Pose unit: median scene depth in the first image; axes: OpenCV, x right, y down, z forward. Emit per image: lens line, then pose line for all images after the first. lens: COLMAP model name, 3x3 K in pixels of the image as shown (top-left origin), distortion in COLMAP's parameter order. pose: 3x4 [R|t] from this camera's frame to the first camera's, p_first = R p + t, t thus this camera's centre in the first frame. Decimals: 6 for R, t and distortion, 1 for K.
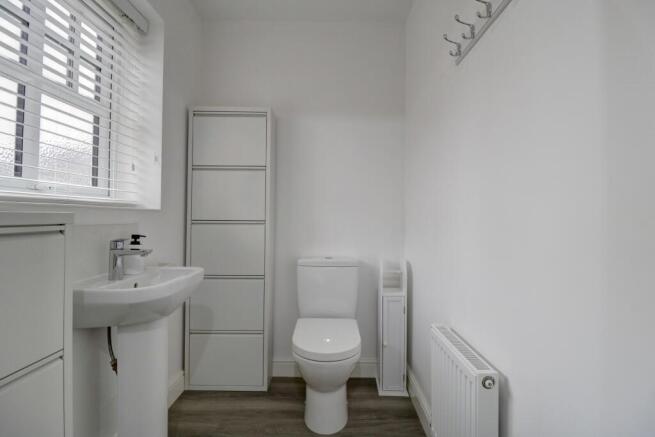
lens RADIAL K [[306.2, 0, 329.7], [0, 306.2, 211.0], [0, 0, 1]] dist [-0.003091, -0.000334]
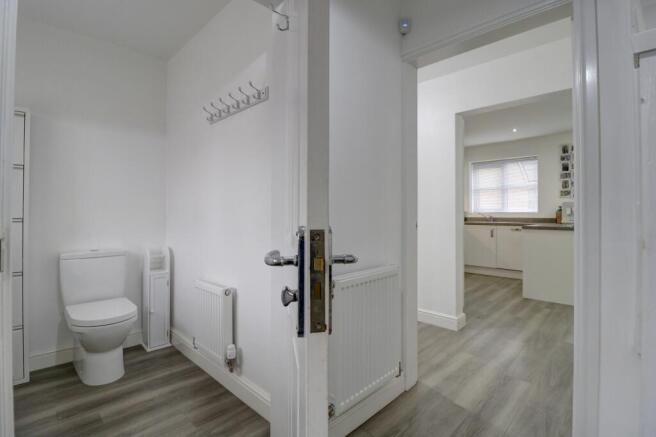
lens RADIAL K [[306.6, 0, 330.2], [0, 306.6, 211.0], [0, 0, 1]] dist [-0.003091, -0.000334]
pose [[0.689030, -0.002875, 0.724727, -0.238158], [-0.004554, 0.999955, 0.008296, -0.008003], [-0.724719, -0.009017, 0.688986, -0.438509]]
